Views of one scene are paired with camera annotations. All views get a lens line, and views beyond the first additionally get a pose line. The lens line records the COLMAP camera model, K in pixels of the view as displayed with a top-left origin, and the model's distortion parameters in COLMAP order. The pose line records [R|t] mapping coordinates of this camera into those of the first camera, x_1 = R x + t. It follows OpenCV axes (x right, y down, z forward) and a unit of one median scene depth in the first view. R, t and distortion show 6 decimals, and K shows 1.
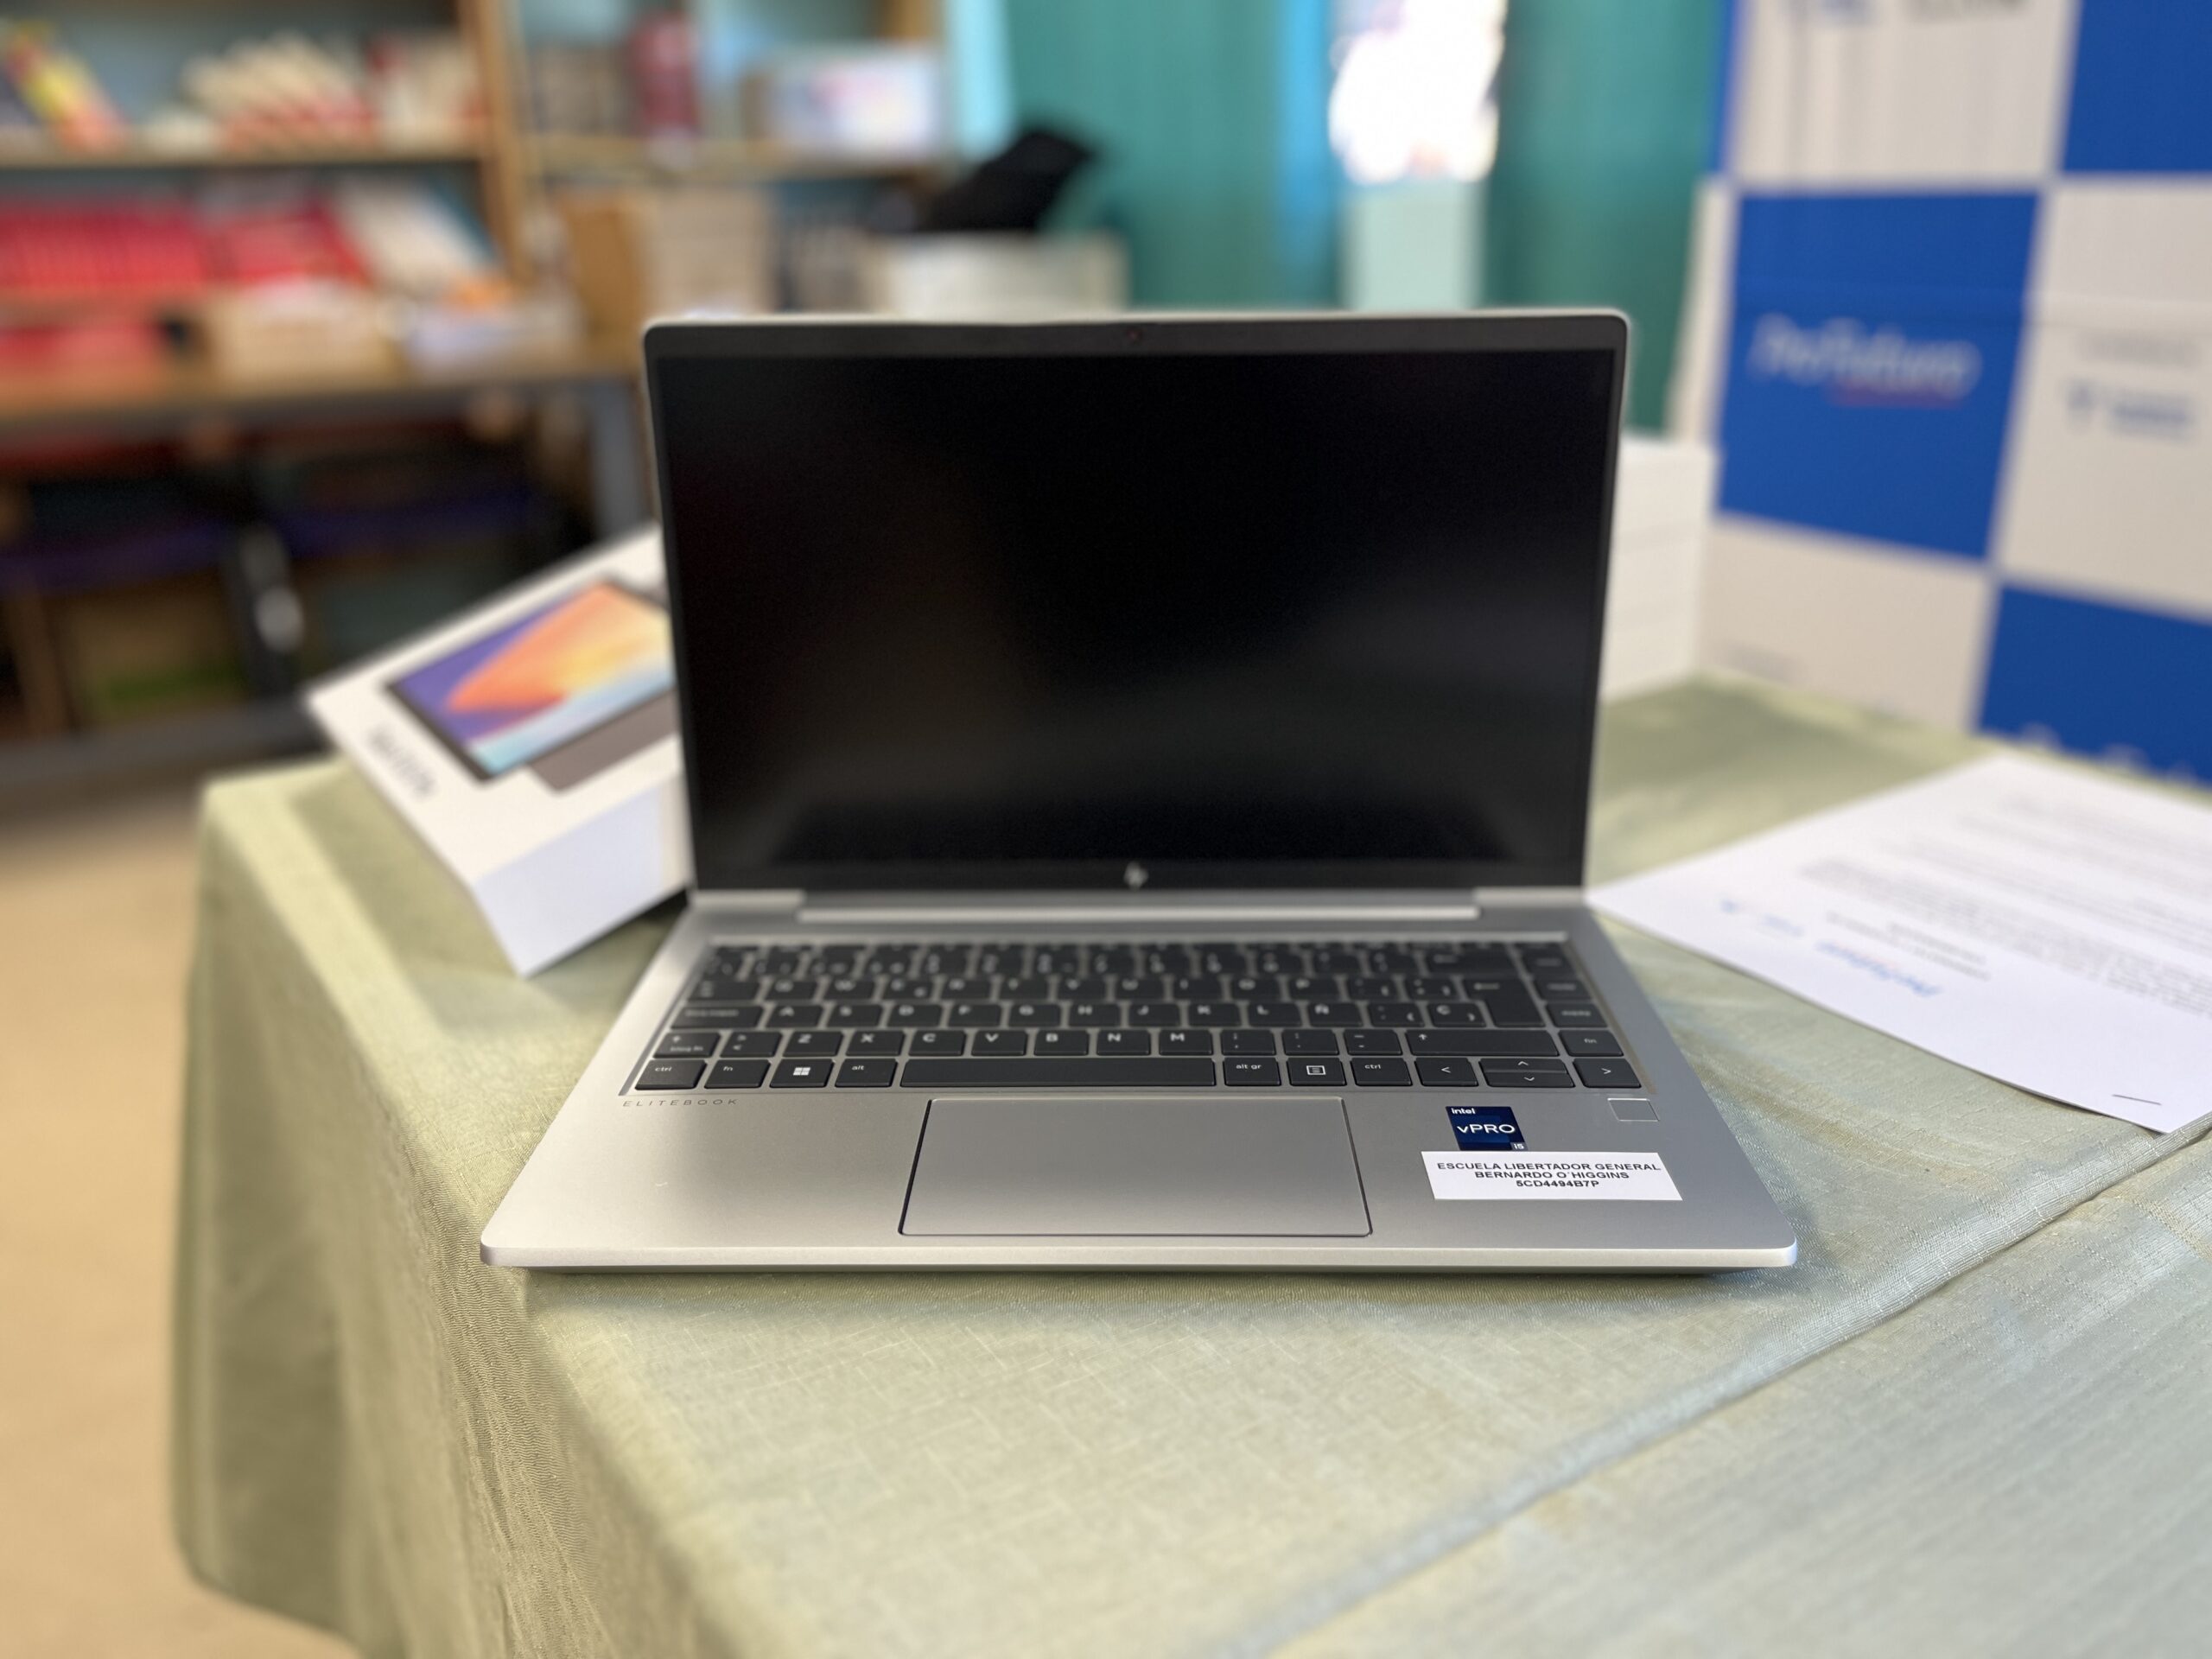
lens RADIAL K [[1685.6, 0, 1108.0], [0, 1685.6, 797.0], [0, 0, 1]] dist [0.061593, -0.099493]
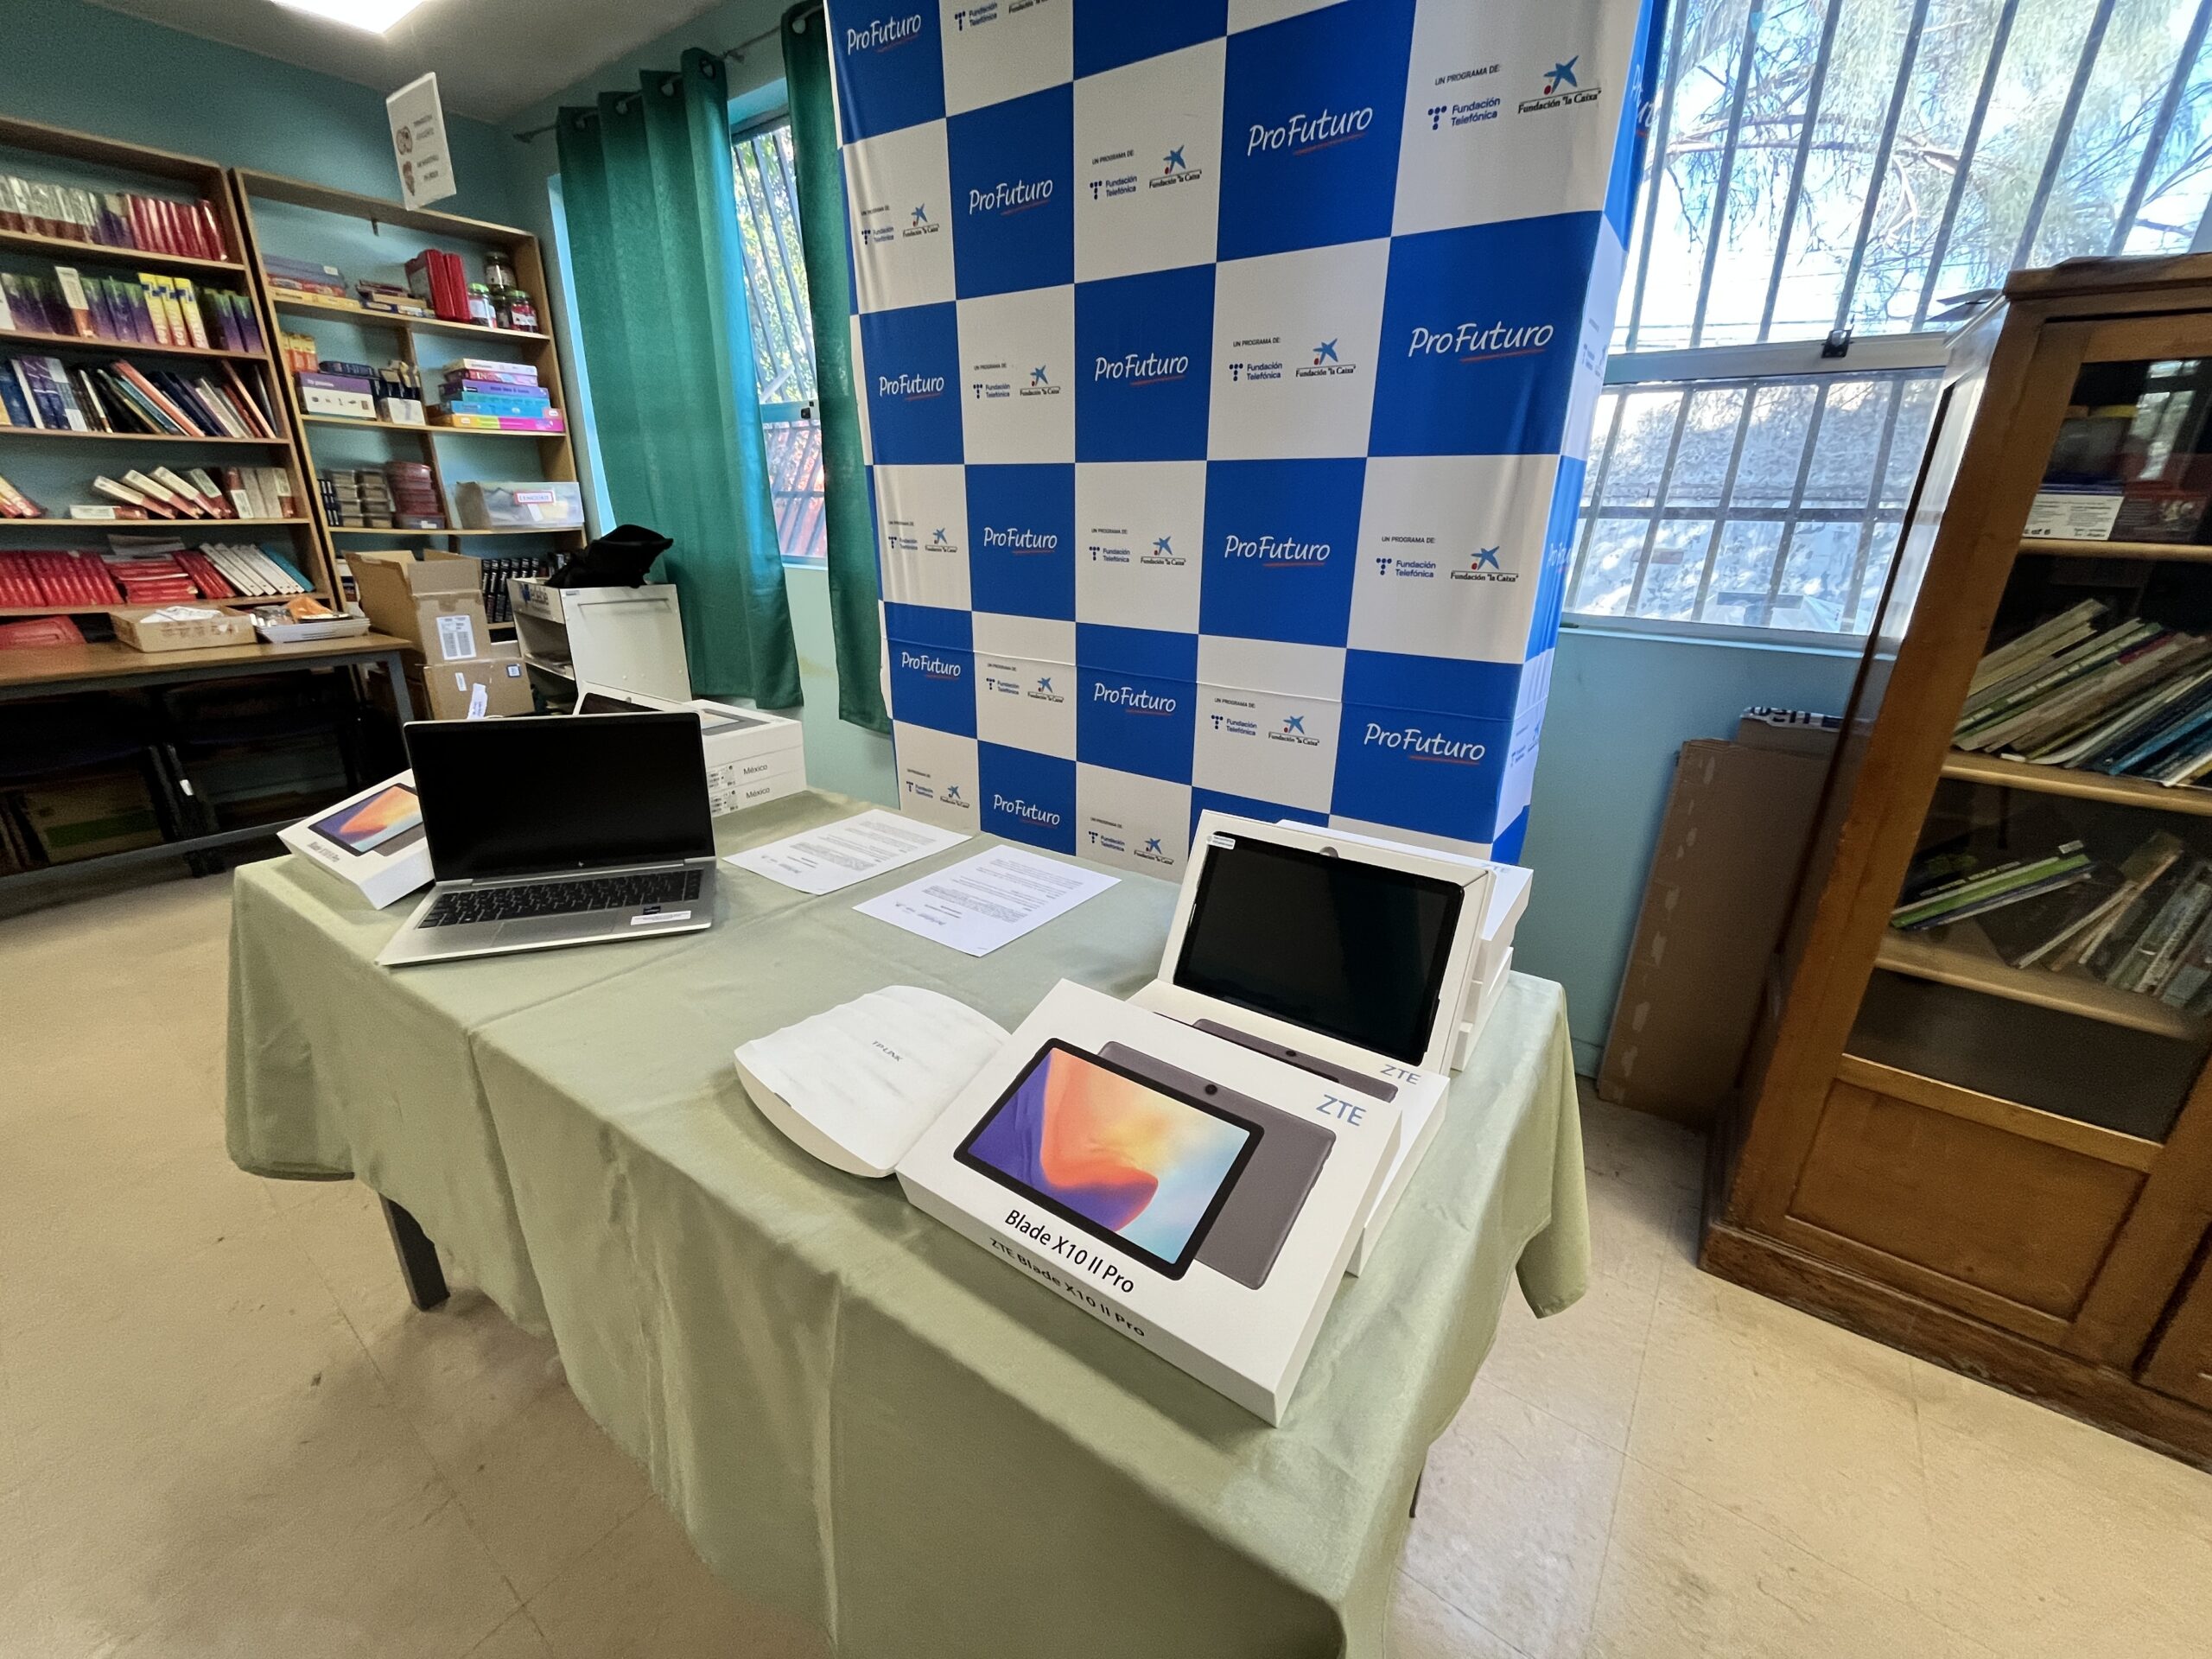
lens RADIAL K [[897.2, 0, 1096.5], [0, 897.2, 817.5], [0, 0, 1]] dist [-0.002178, -0.000473]
pose [[0.930395, -0.077936, 0.358178, 0.337054], [0.082952, 0.996553, 0.001366, 0.034218], [-0.357050, 0.028440, 0.933652, -1.103795]]
